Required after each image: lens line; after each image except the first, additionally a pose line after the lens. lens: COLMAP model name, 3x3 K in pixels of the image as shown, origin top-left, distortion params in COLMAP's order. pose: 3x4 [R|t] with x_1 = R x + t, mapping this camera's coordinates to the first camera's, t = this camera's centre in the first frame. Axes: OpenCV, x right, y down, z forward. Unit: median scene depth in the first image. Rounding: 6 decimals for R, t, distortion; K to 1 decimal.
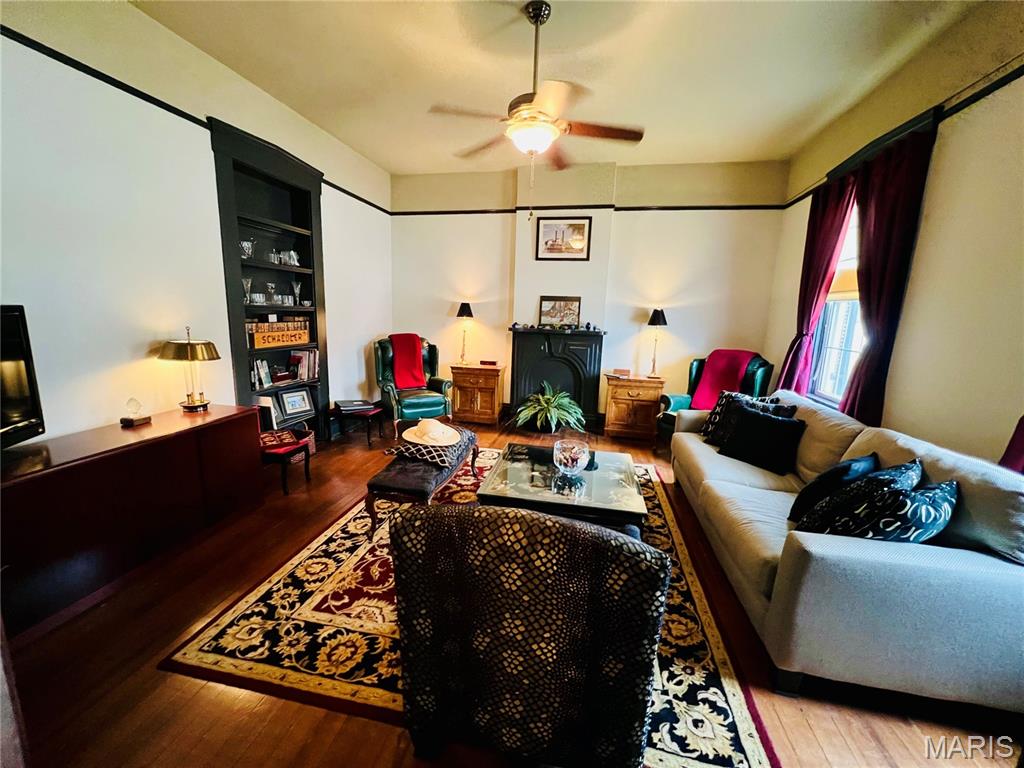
lens RADIAL K [[409.8, 0, 510.0], [0, 409.8, 383.7], [0, 0, 1]] dist [-0.001693, 0.000233]
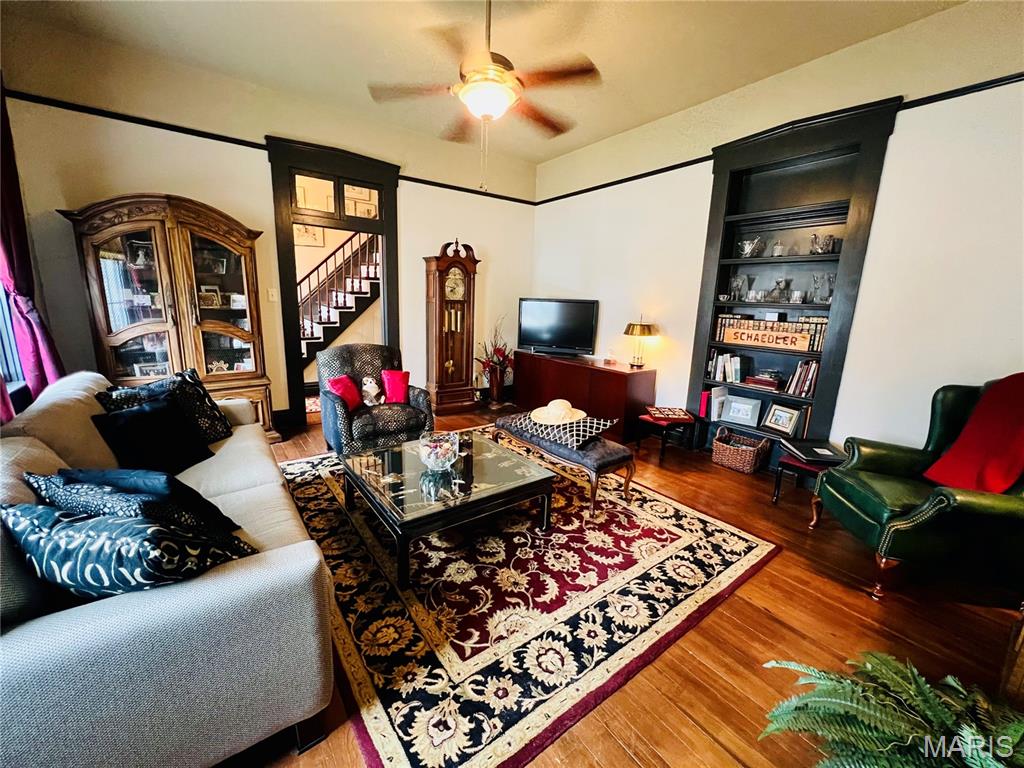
lens RADIAL K [[409.8, 0, 510.0], [0, 409.8, 383.7], [0, 0, 1]] dist [-0.001693, 0.000233]
pose [[-0.671391, 0.100123, -0.734309, 0.394077], [-0.183157, 0.937679, 0.295317, -0.142633], [0.718114, 0.332767, -0.611211, 0.927892]]
